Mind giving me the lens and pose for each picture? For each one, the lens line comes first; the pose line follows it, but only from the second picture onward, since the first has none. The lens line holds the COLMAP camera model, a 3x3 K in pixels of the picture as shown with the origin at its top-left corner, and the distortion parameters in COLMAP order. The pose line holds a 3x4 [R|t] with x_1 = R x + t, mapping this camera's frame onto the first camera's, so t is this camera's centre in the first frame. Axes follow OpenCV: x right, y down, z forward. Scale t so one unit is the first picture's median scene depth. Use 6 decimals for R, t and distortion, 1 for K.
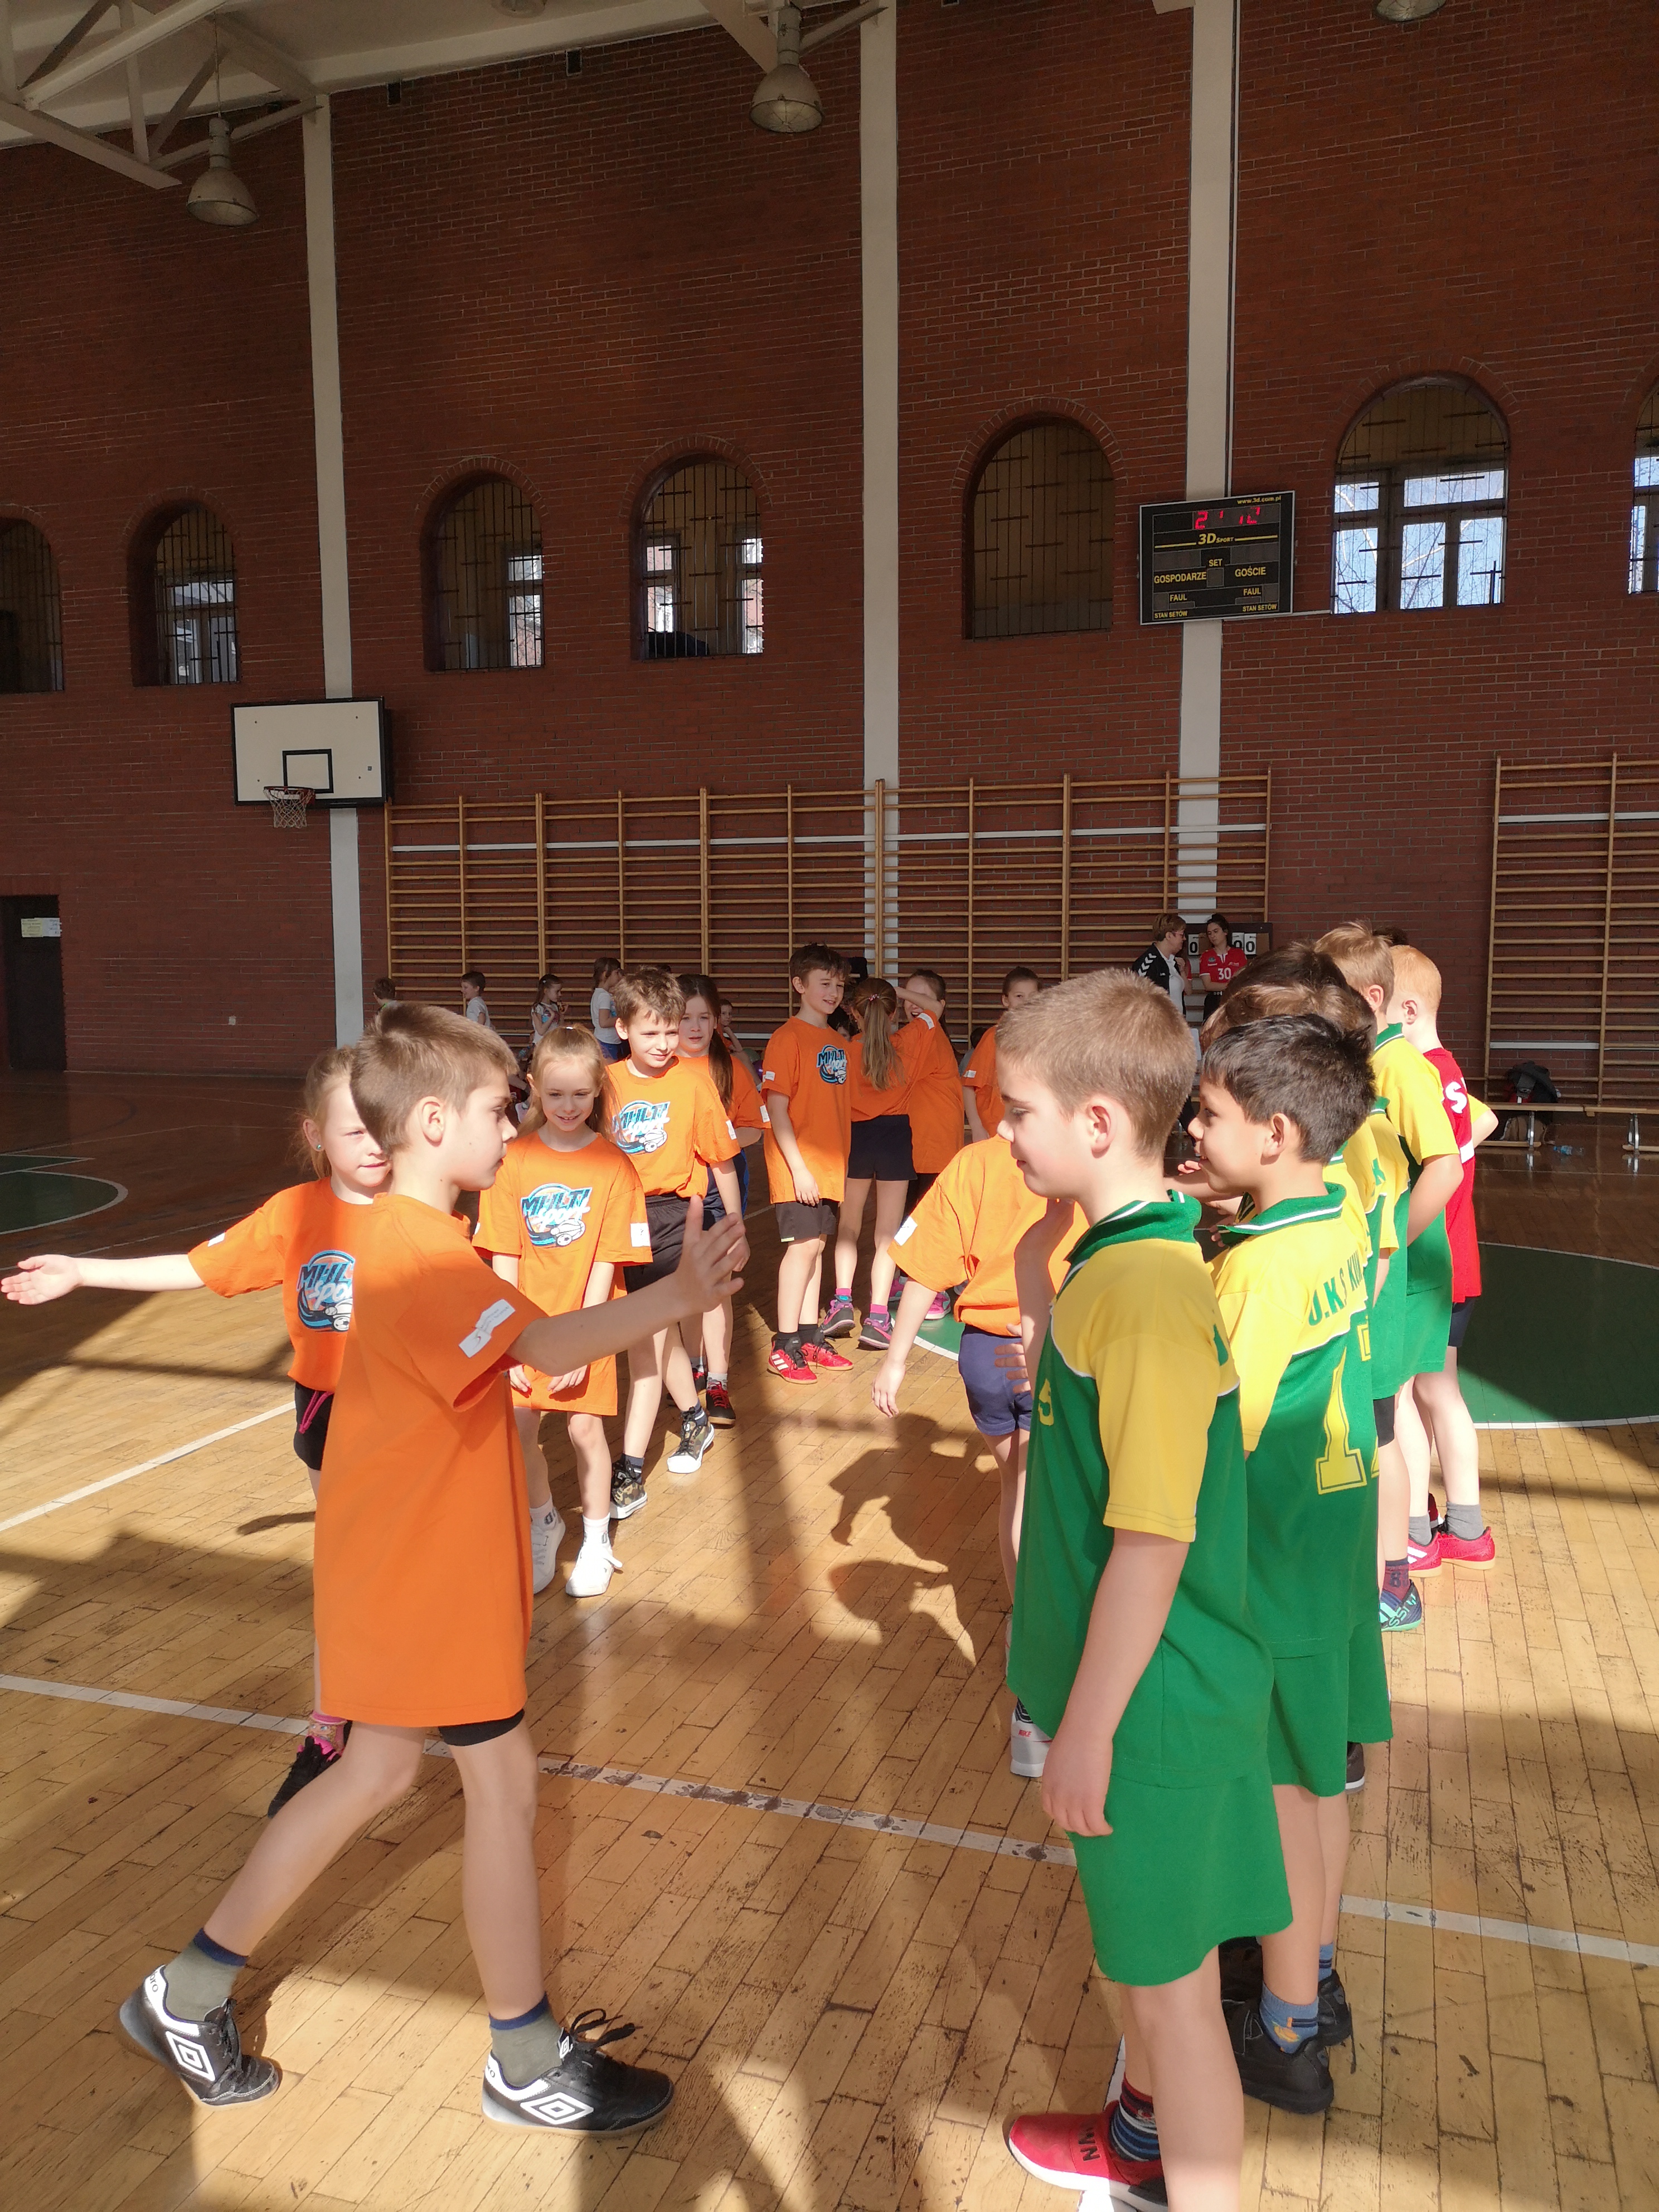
lens RADIAL K [[1740.4, 0, 831.9], [0, 1740.4, 1107.0], [0, 0, 1]] dist [0.028551, -0.022455]
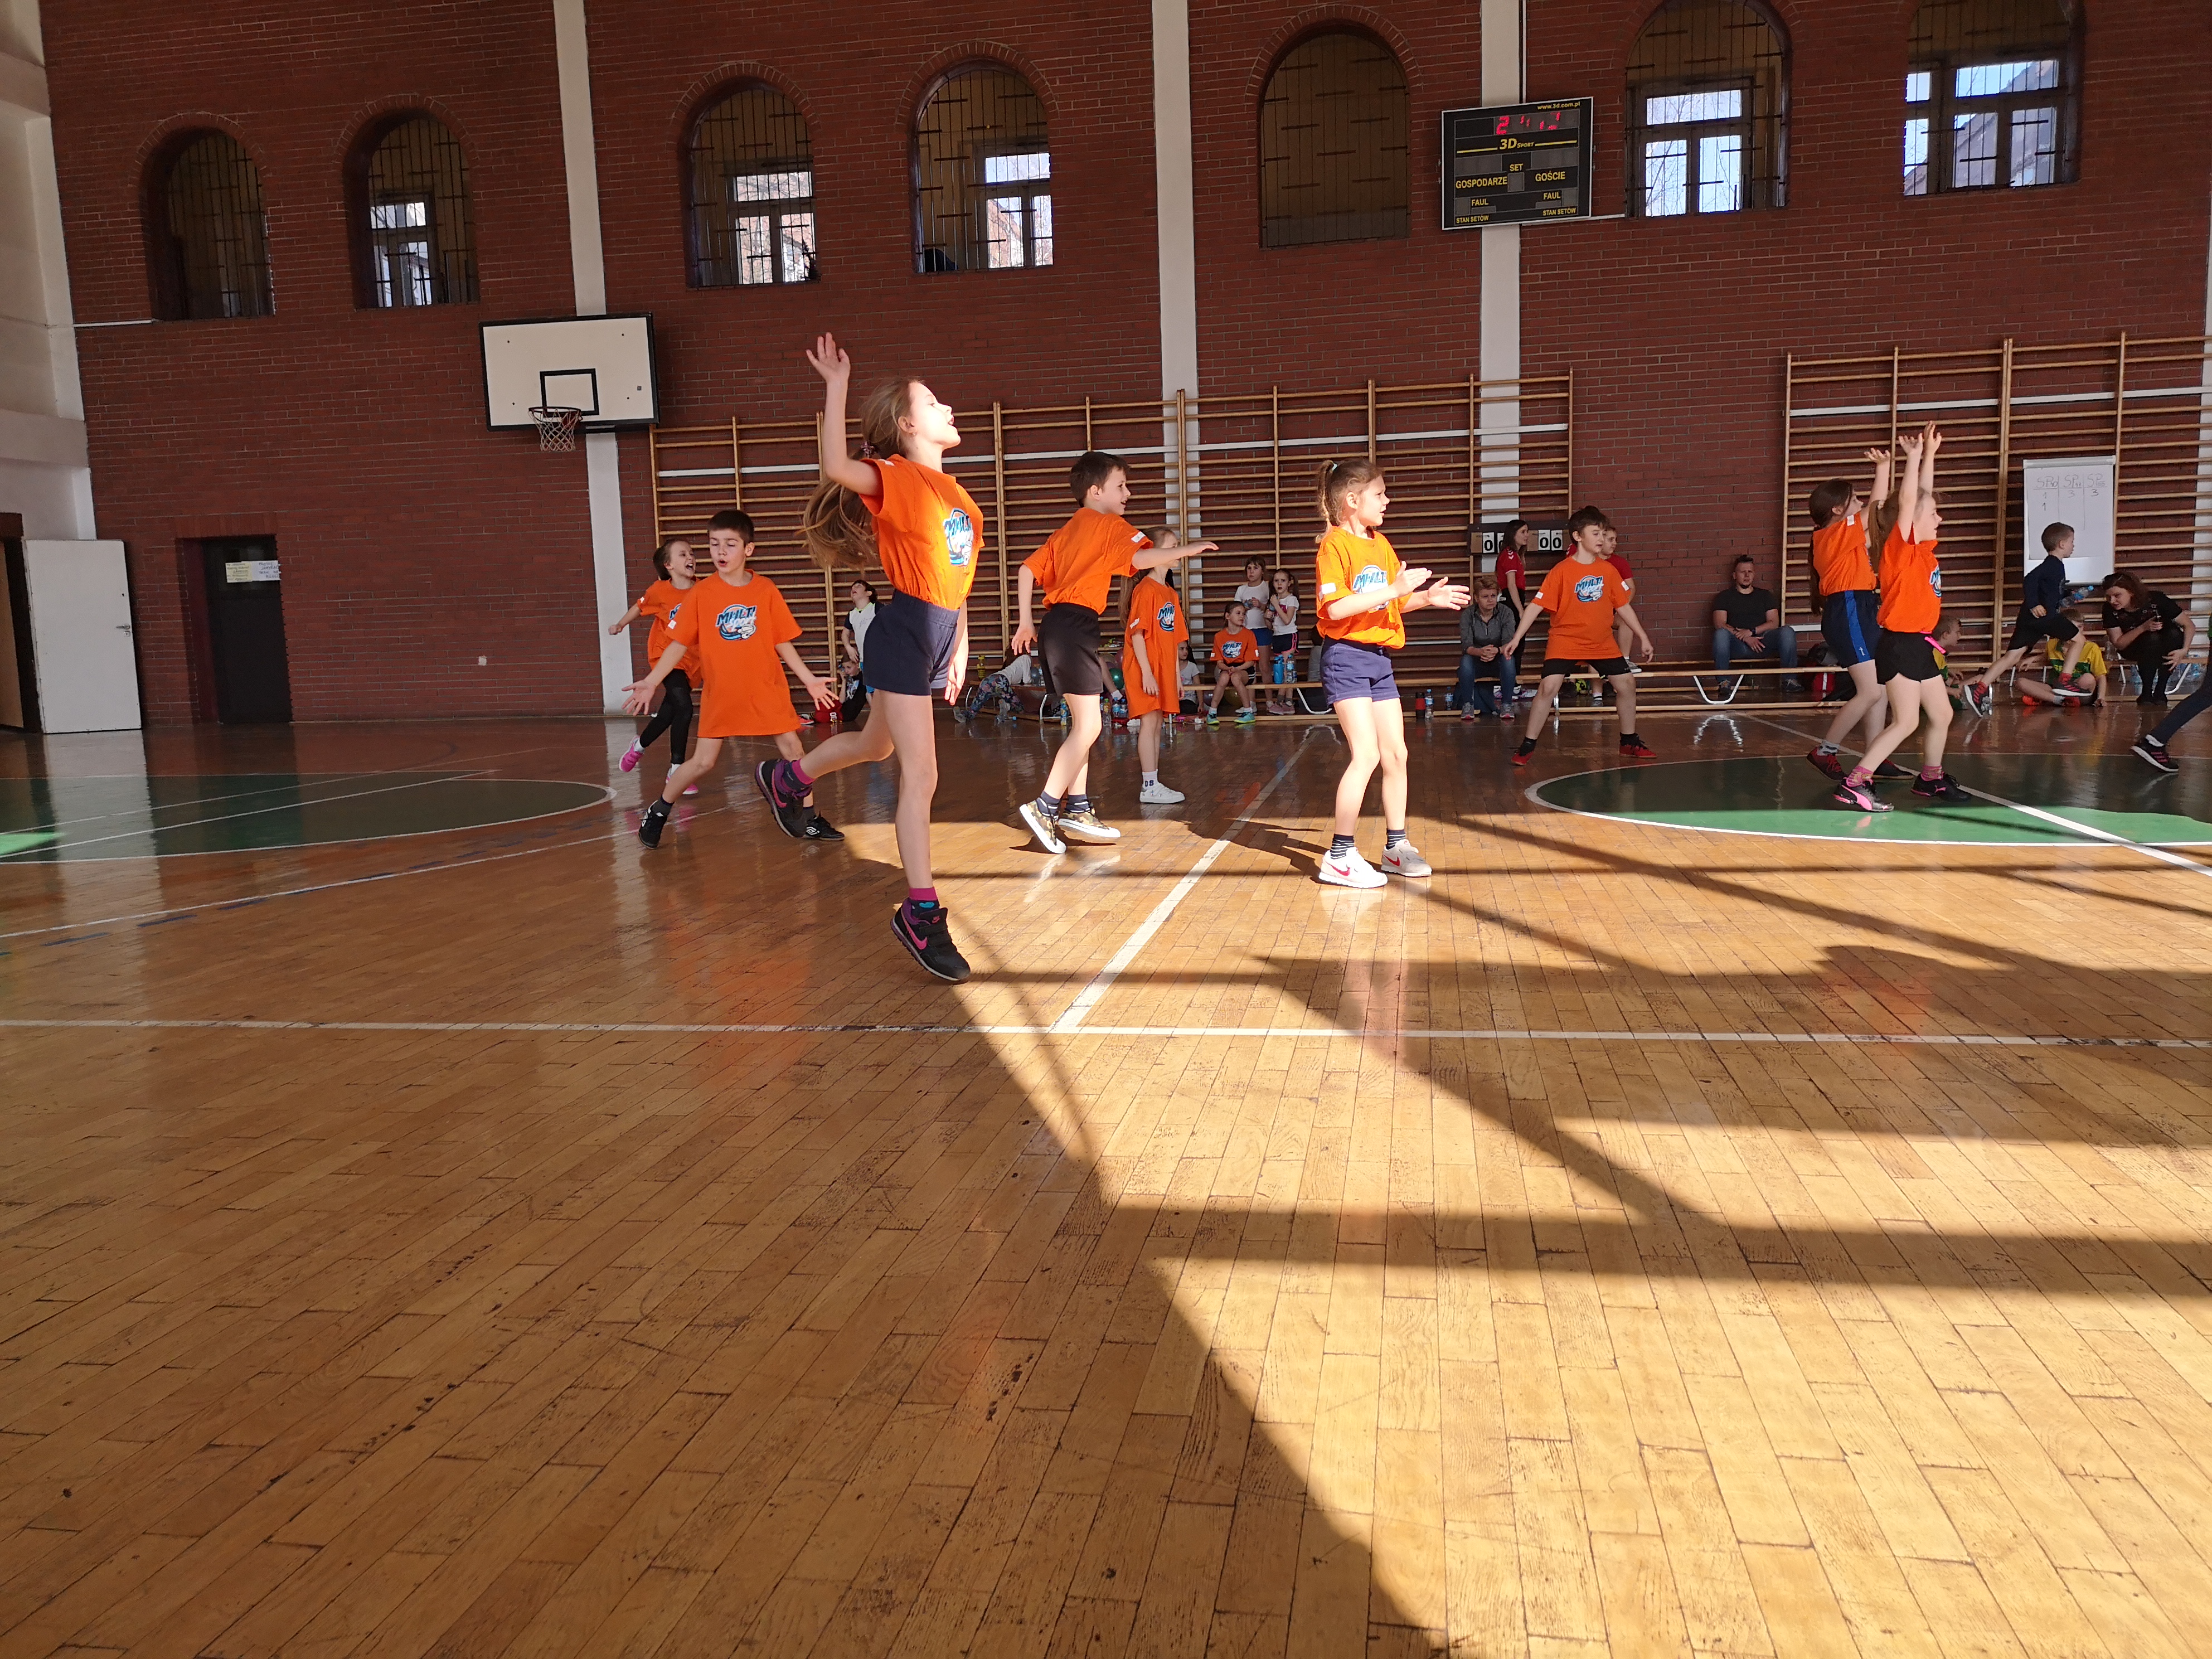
lens RADIAL K [[1740.4, 0, 1104.7], [0, 1740.4, 827.1], [0, 0, 1]] dist [0.028551, -0.022455]
pose [[0.989337, -0.045123, 0.138477, -0.167021], [0.042239, 0.998826, 0.023697, 0.038366], [-0.139384, -0.017595, 0.990082, 0.007478]]
